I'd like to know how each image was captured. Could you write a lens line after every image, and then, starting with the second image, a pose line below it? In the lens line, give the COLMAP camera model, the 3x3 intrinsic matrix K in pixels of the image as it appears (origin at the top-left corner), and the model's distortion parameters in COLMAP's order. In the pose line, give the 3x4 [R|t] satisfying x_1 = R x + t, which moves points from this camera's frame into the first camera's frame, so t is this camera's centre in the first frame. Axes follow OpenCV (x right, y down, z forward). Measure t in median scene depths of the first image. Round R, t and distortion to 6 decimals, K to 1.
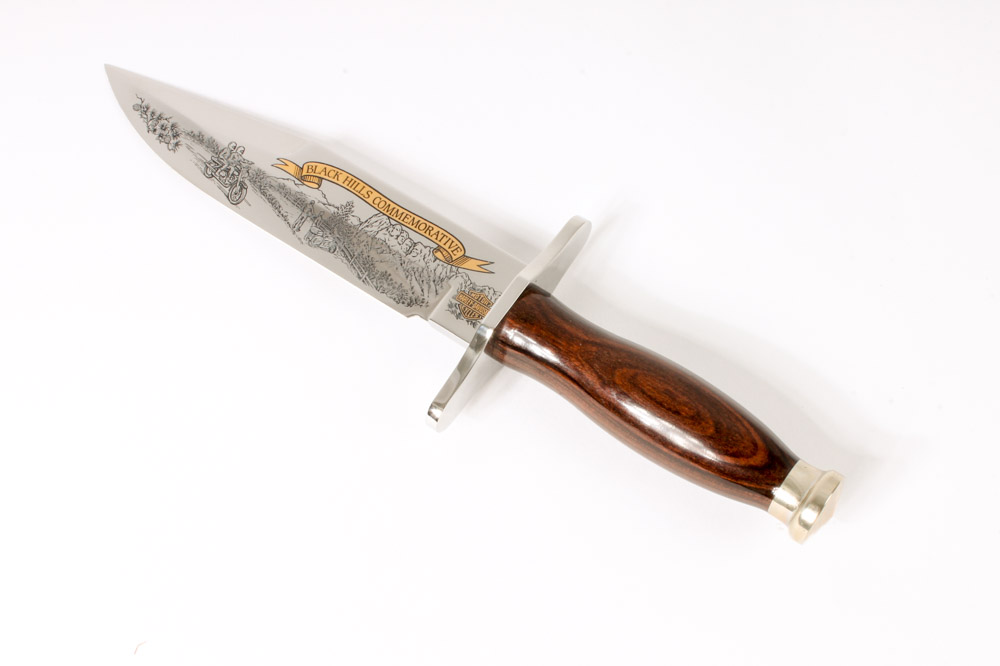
lens RADIAL K [[1420.0, 0, 502.1], [0, 1420.0, 332.9], [0, 0, 1]] dist [-0.044849, 0.000000]
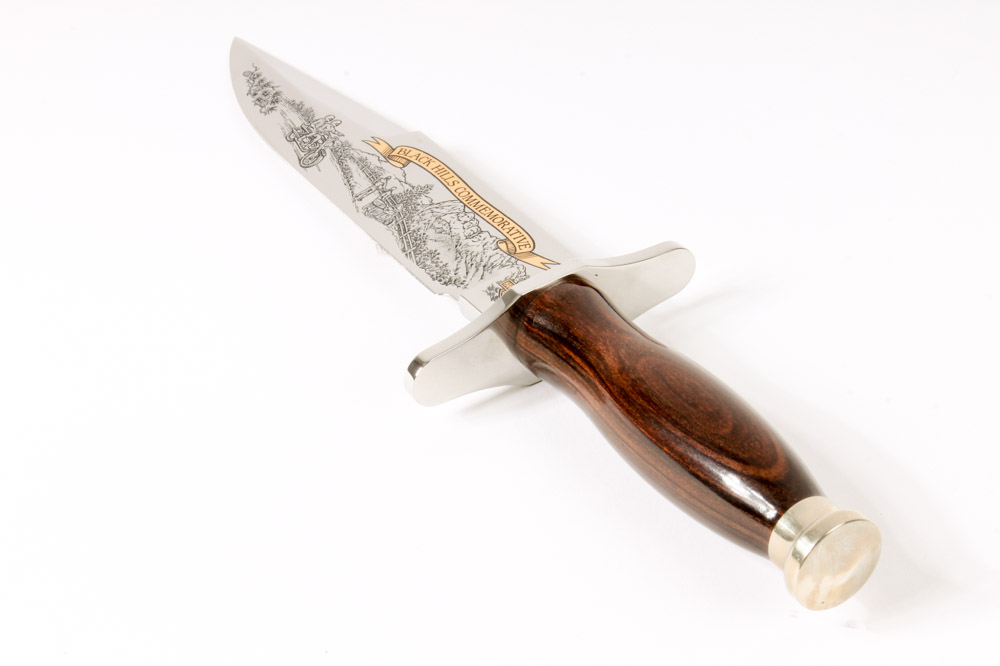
lens RADIAL K [[2311.2, 0, 495.3], [0, 2311.2, 330.2], [0, 0, 1]] dist [0.053141, 0.000000]
pose [[0.927403, 0.258714, -0.270168, 0.313332], [-0.350328, 0.853902, -0.384866, 0.484355], [0.131127, 0.451573, 0.882546, -0.140346]]
